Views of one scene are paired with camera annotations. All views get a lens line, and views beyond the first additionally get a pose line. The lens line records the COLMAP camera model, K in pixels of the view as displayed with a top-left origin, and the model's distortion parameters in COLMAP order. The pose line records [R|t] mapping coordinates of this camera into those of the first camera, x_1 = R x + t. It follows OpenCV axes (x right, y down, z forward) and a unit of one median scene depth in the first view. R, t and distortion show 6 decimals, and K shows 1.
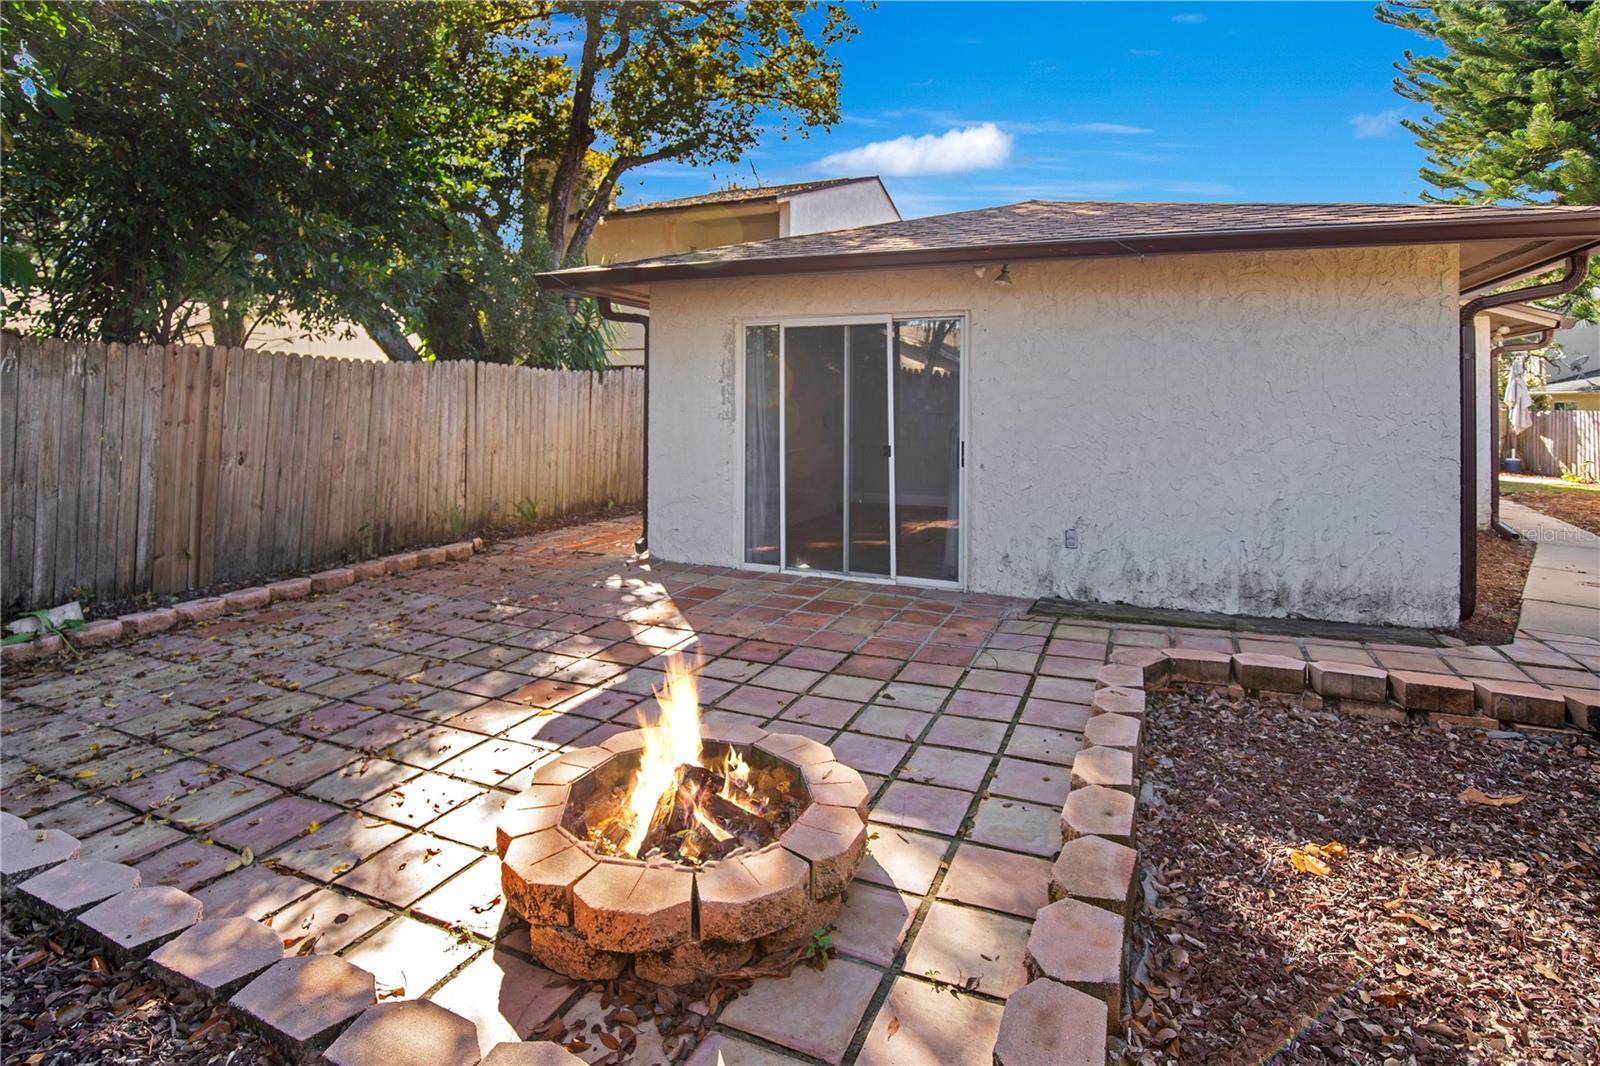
lens RADIAL K [[766.1, 0, 809.0], [0, 766.1, 407.9], [0, 0, 1]] dist [-0.038938, 0.000020]
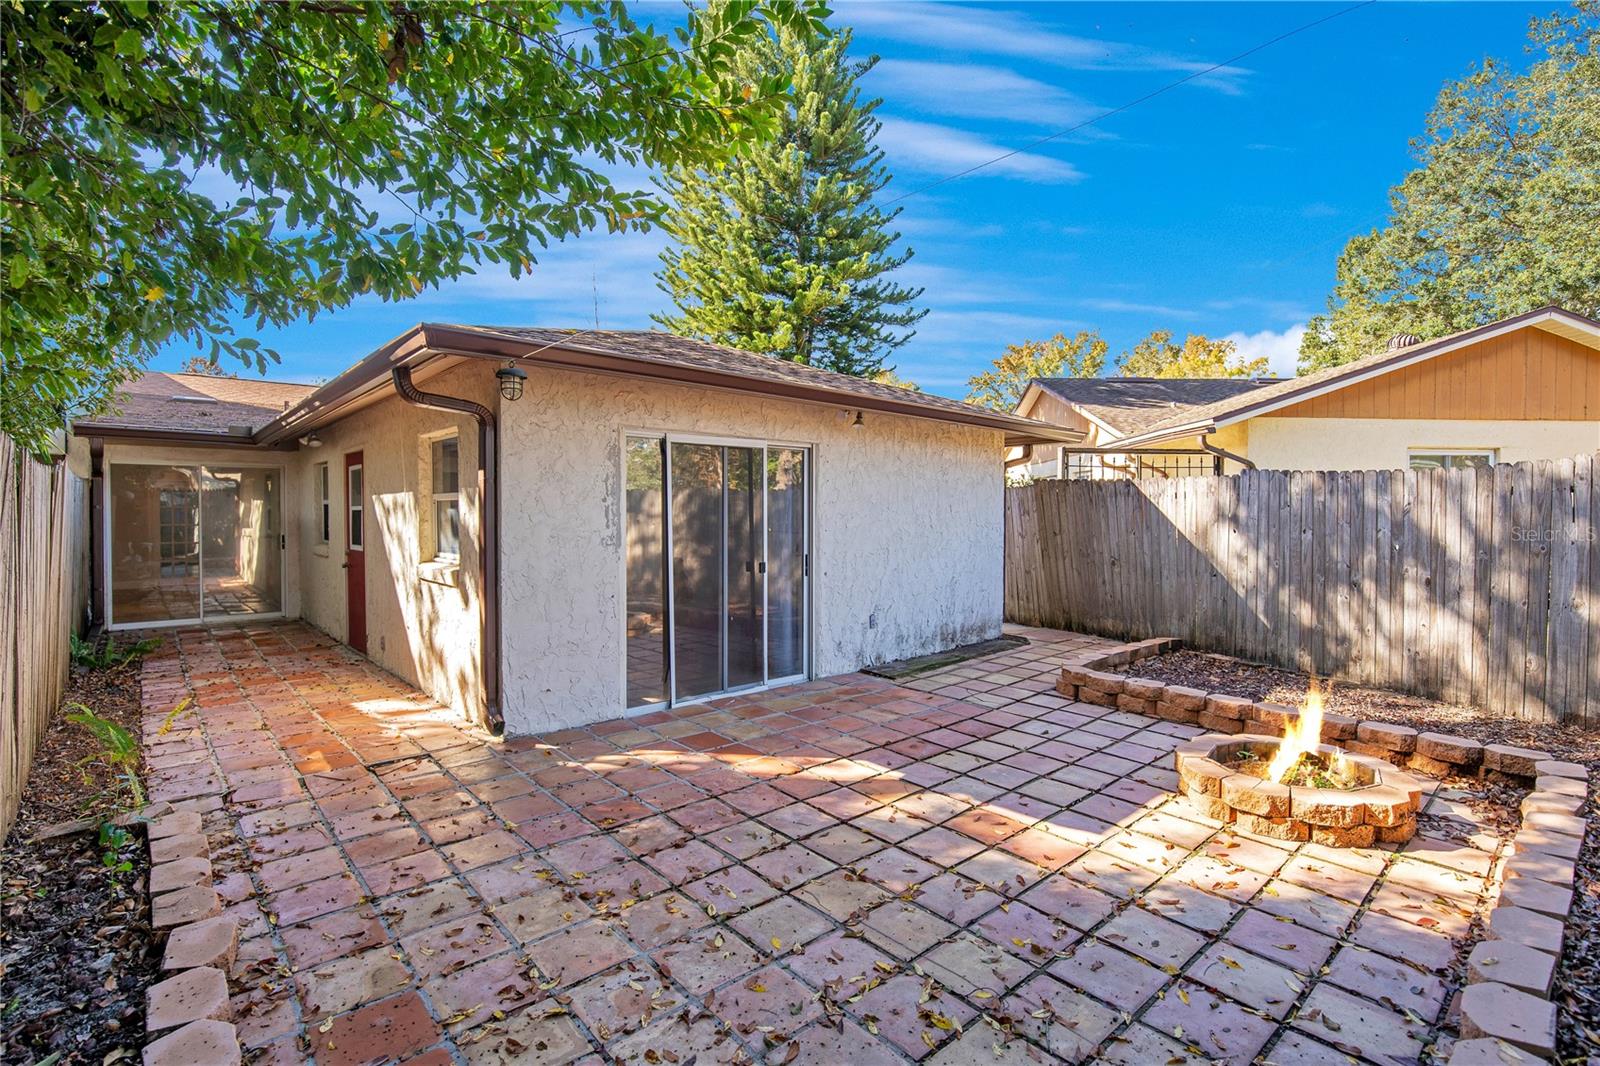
lens RADIAL K [[756.9, 0, 798.8], [0, 756.9, 530.4], [0, 0, 1]] dist [-0.038068, 0.011807]
pose [[0.430749, -0.032602, 0.901883, -0.947364], [0.001397, 0.999370, 0.035459, -0.037303], [-0.902471, -0.014014, 0.430523, 0.562582]]
